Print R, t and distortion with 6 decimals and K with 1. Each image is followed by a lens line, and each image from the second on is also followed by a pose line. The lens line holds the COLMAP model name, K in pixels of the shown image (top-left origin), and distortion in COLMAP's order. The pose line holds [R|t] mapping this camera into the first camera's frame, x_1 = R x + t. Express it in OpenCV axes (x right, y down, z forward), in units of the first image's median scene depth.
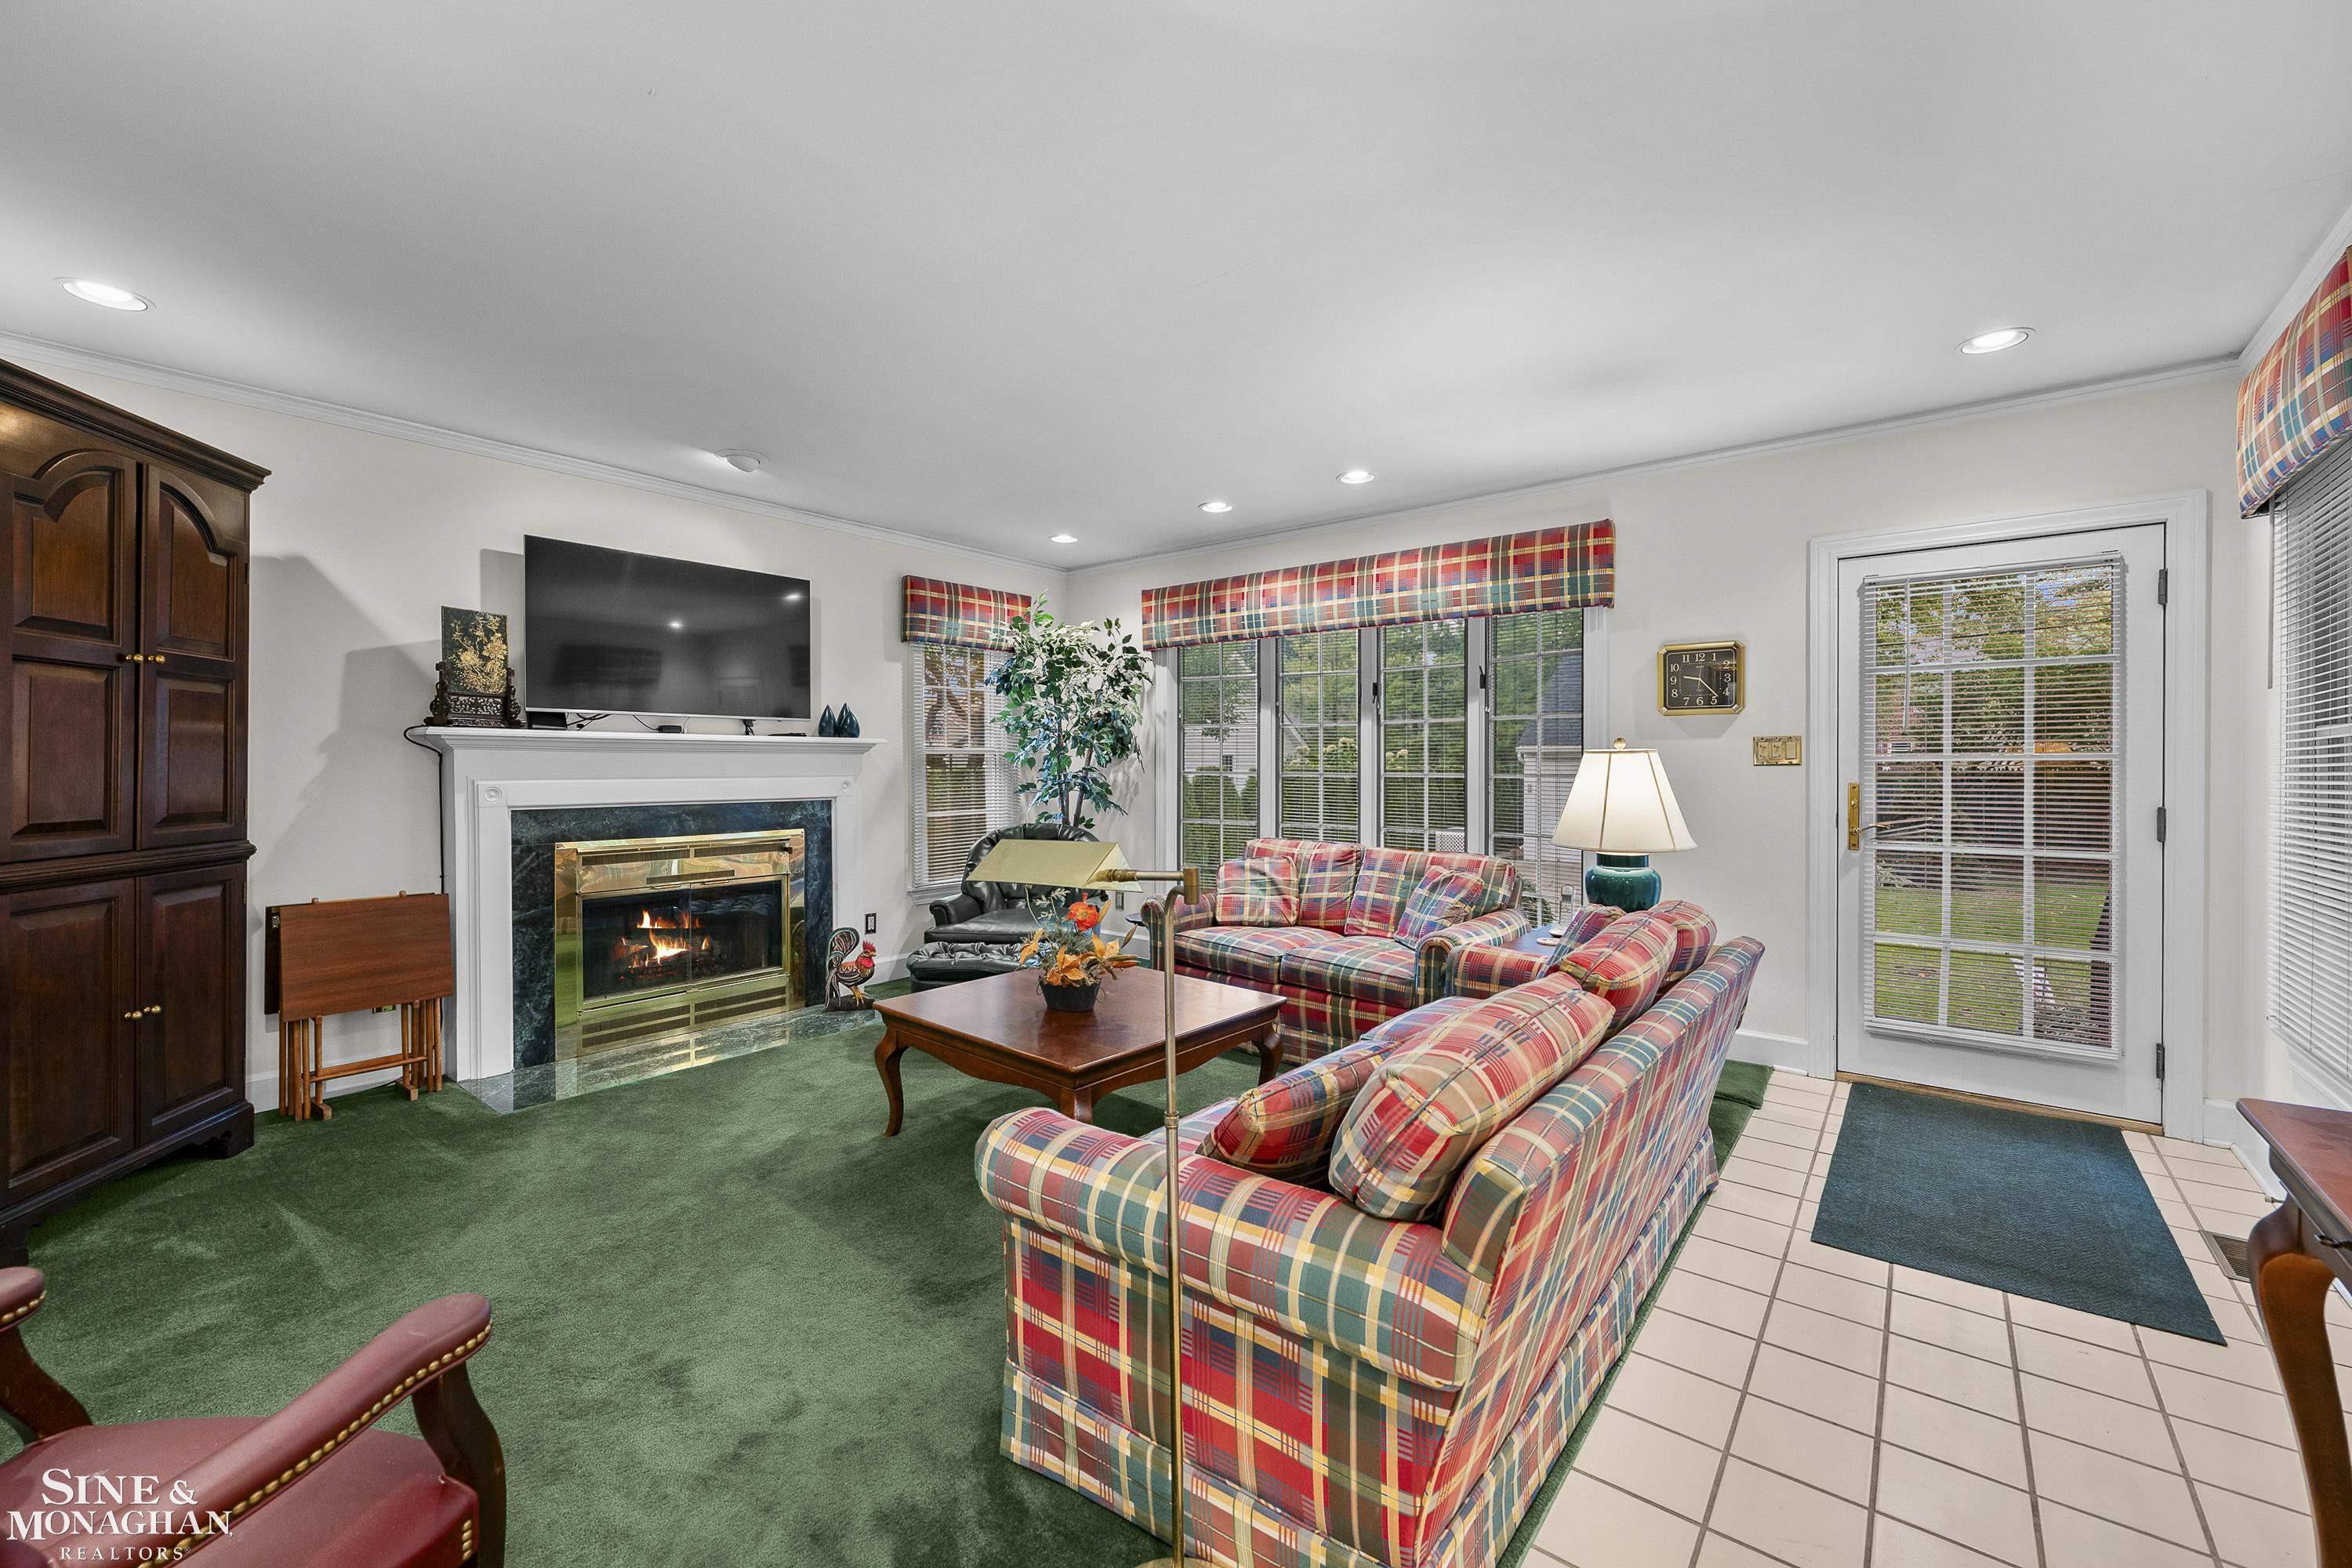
lens RADIAL K [[940.3, 0, 1171.4], [0, 940.3, 767.5], [0, 0, 1]] dist [0.001473, 0.000191]
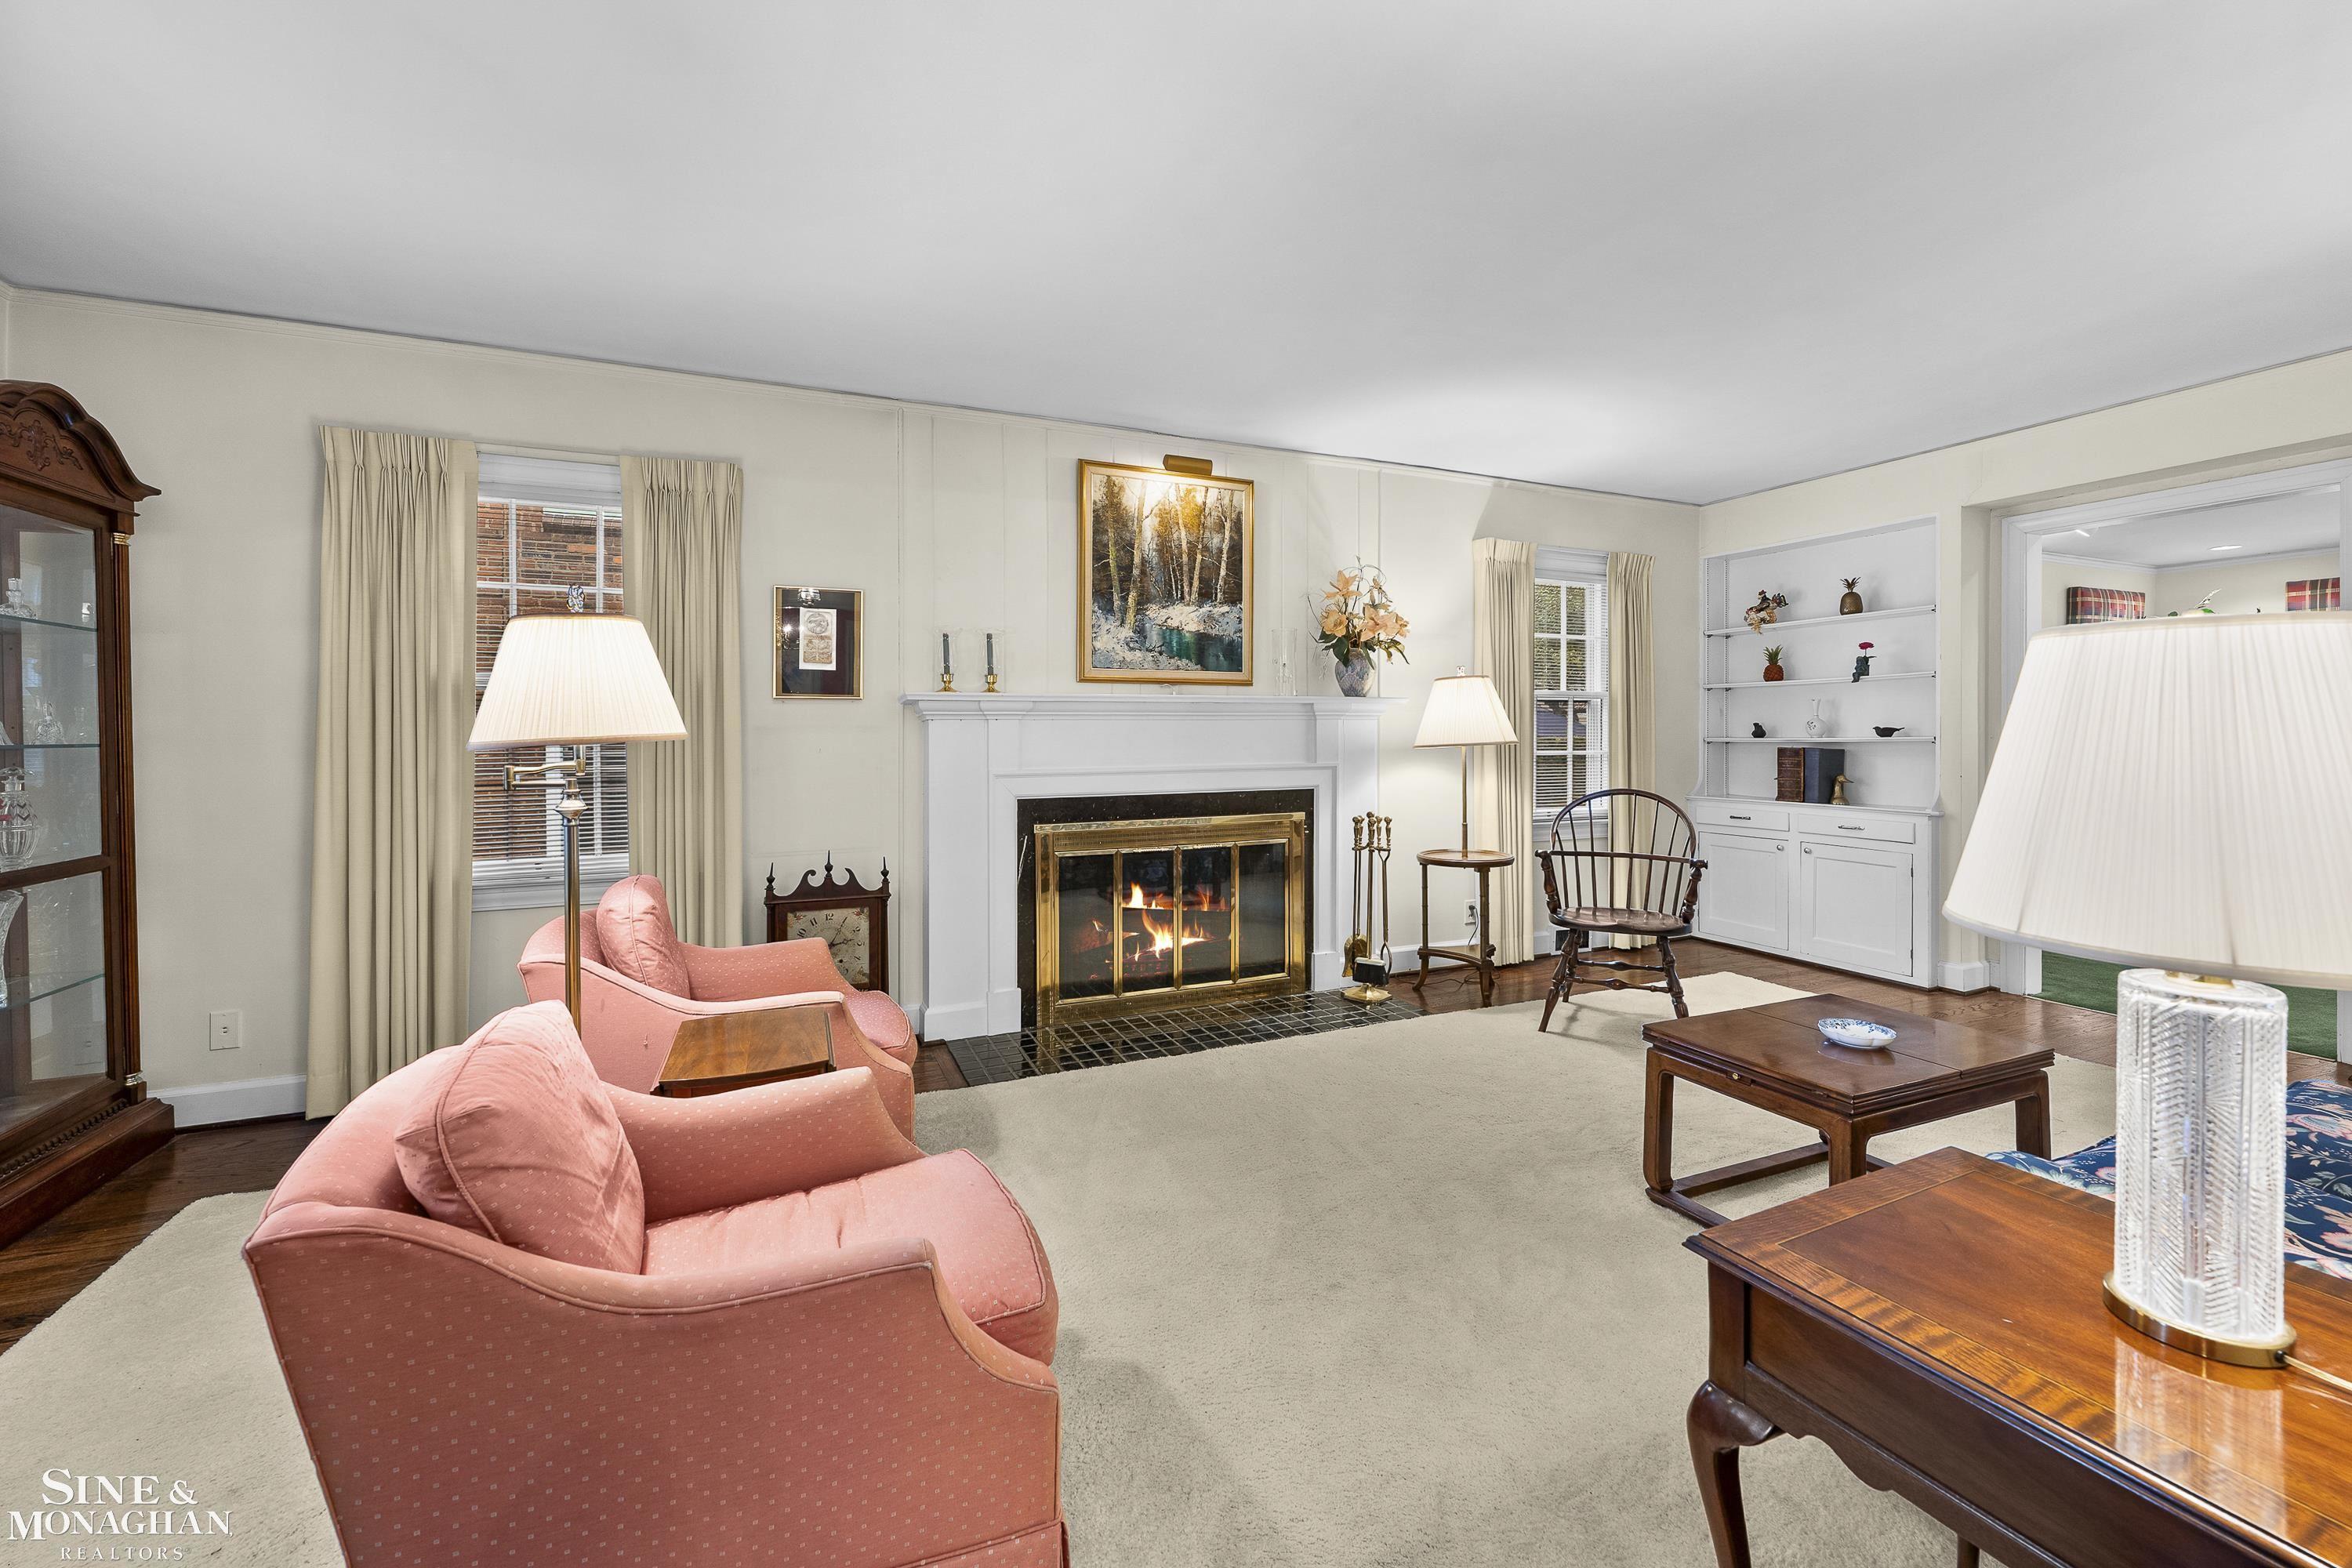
lens RADIAL K [[948.4, 0, 1179.8], [0, 948.4, 747.9], [0, 0, 1]] dist [0.001373, 0.000116]
pose [[0.890301, 0.004787, -0.455347, -0.963071], [0.000942, 0.999923, 0.012354, 0.006995], [0.455371, -0.011428, 0.890228, -0.938694]]
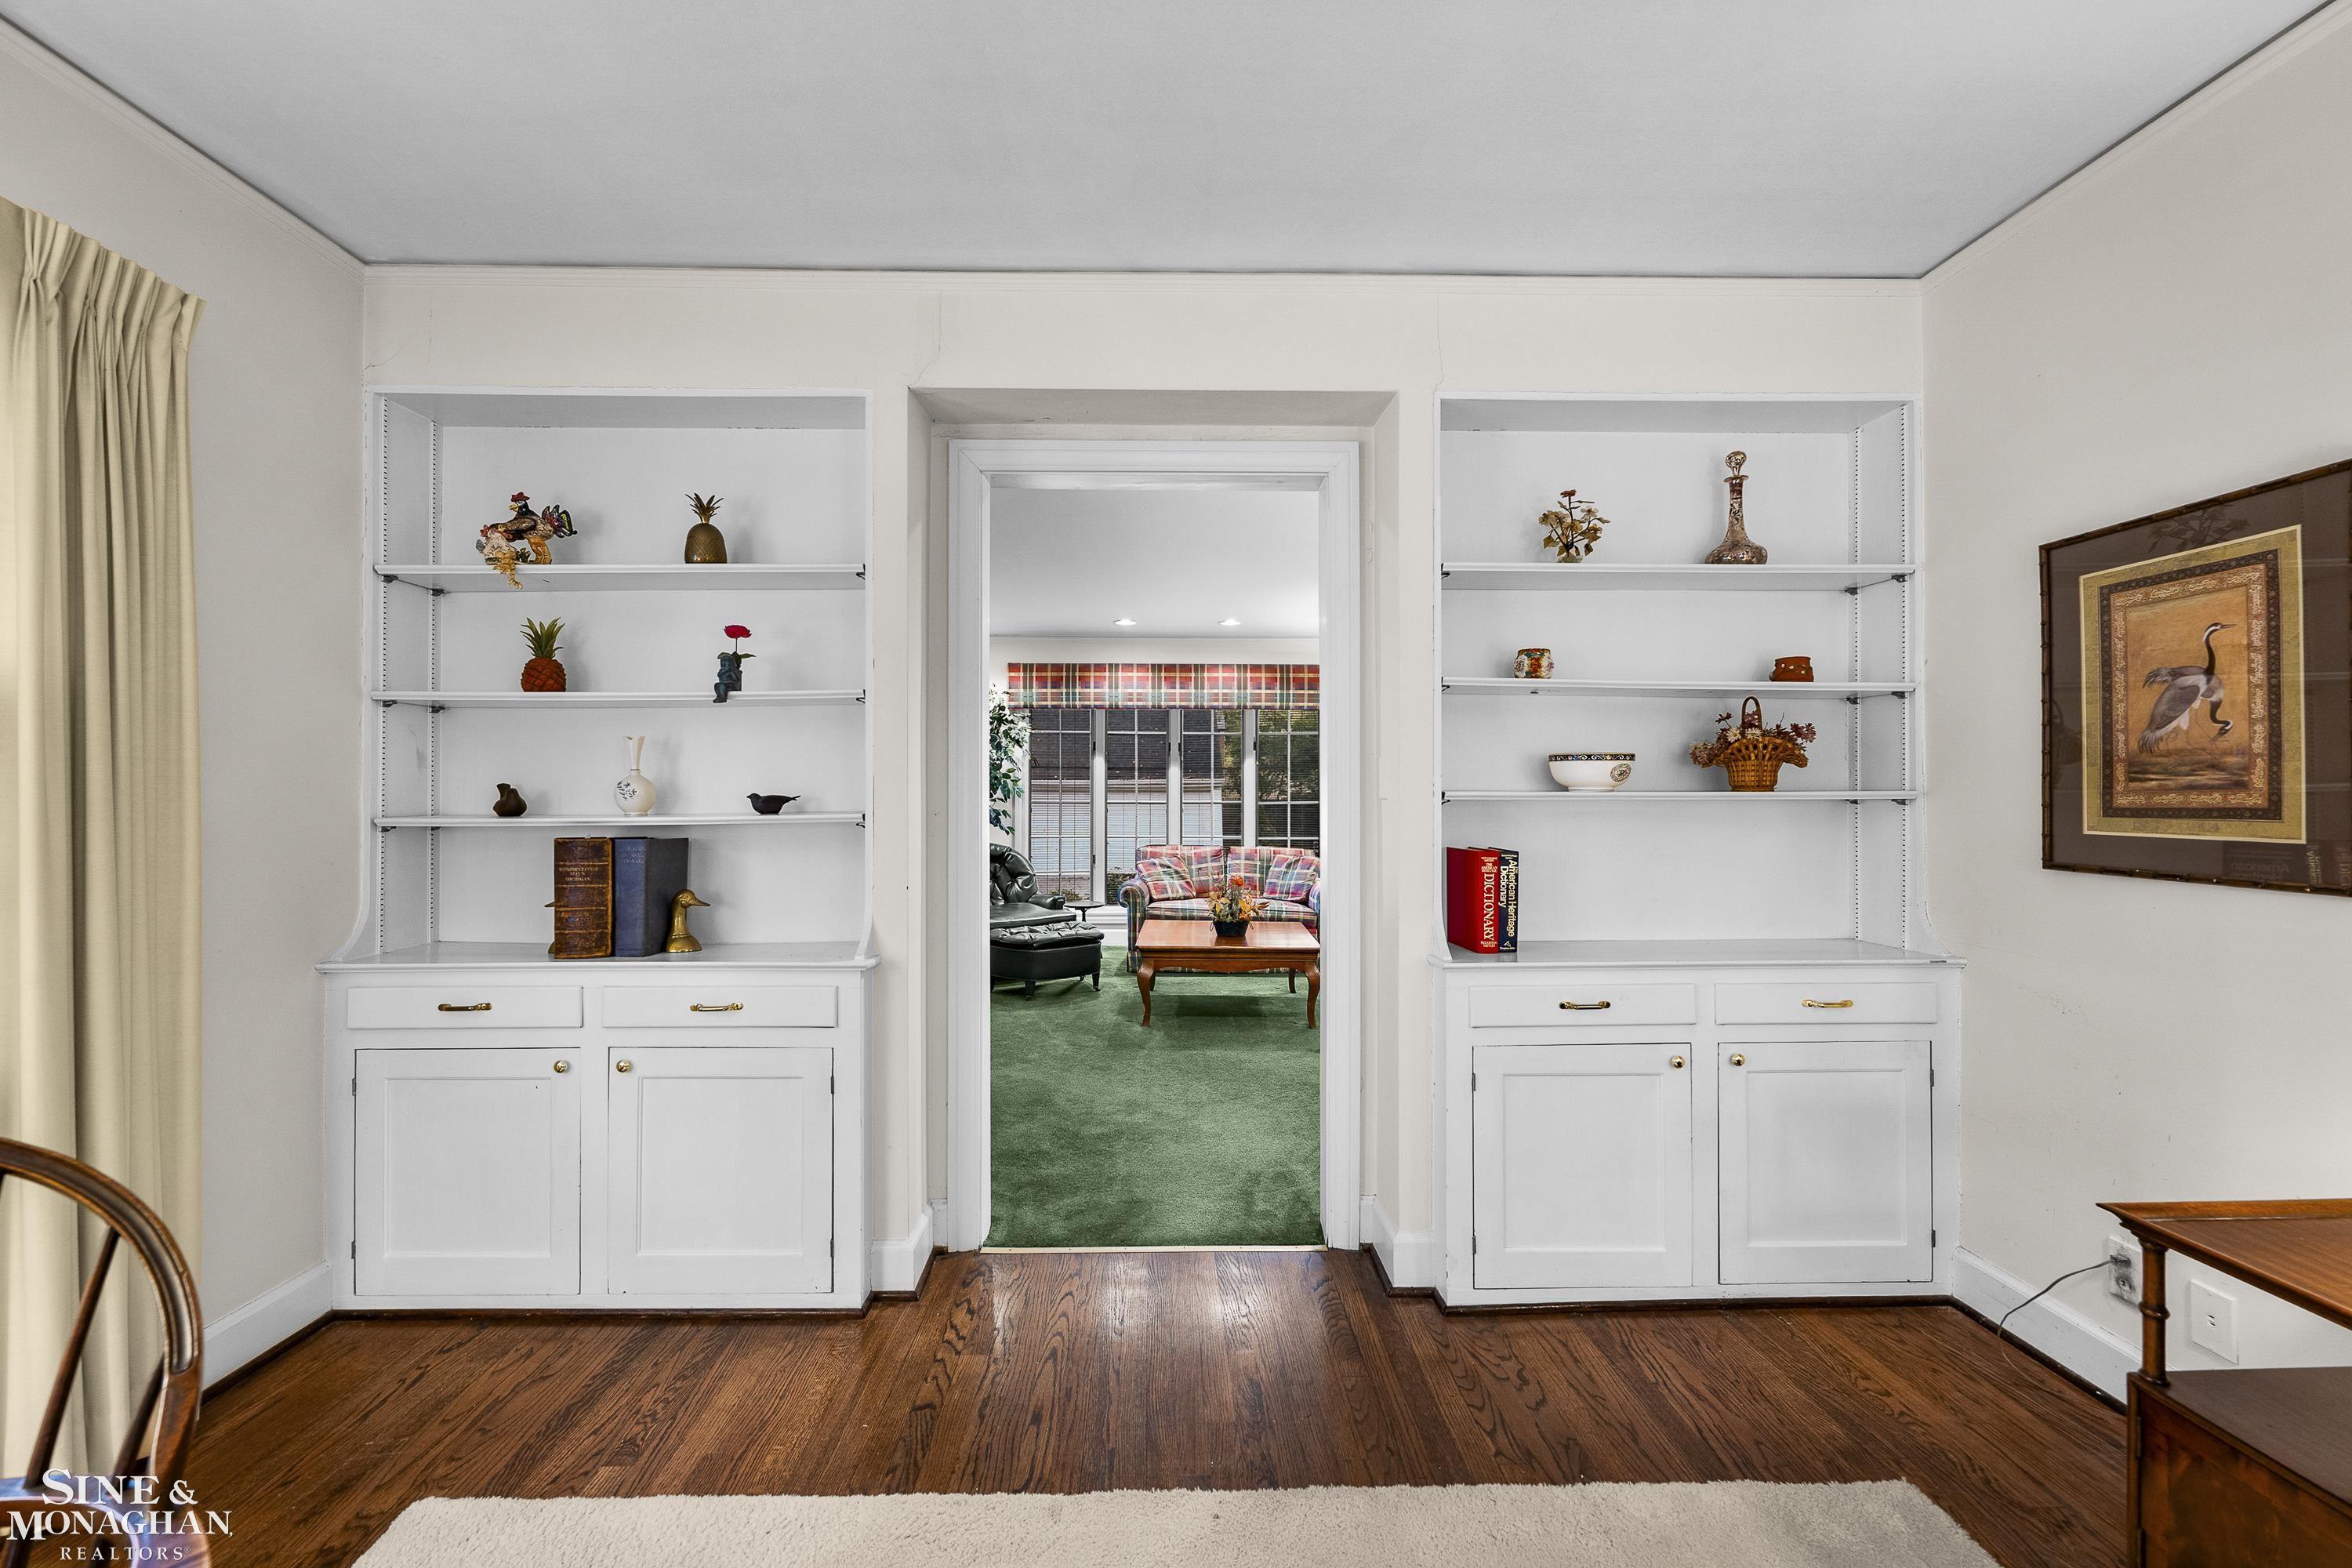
lens RADIAL K [[936.2, 0, 1171.6], [0, 936.2, 777.4], [0, 0, 1]] dist [0.000999, 0.000102]
pose [[0.766579, 0.012876, 0.642021, -0.911427], [0.001347, 0.999765, -0.021659, -0.000761], [-0.642149, 0.017468, 0.766381, -0.186348]]
